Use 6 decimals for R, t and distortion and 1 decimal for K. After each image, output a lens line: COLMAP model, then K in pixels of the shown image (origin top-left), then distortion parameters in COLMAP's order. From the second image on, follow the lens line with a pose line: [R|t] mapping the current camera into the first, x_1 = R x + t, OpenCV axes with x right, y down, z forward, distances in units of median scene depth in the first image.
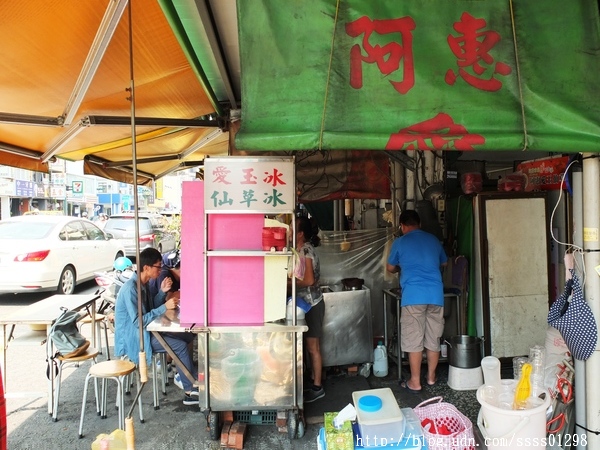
lens RADIAL K [[476.8, 0, 300.0], [0, 476.8, 225.0], [0, 0, 1]] dist [-0.065637, 0.050330]
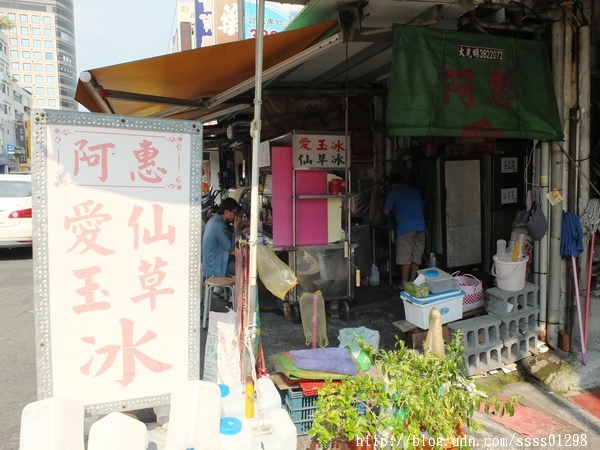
lens RADIAL K [[476.8, 0, 300.0], [0, 476.8, 225.0], [0, 0, 1]] dist [-0.065637, 0.050330]
pose [[0.970694, -0.029477, 0.238505, -0.534210], [0.008895, 0.996176, 0.086918, 0.017584], [-0.240155, -0.082249, 0.967244, -0.441187]]
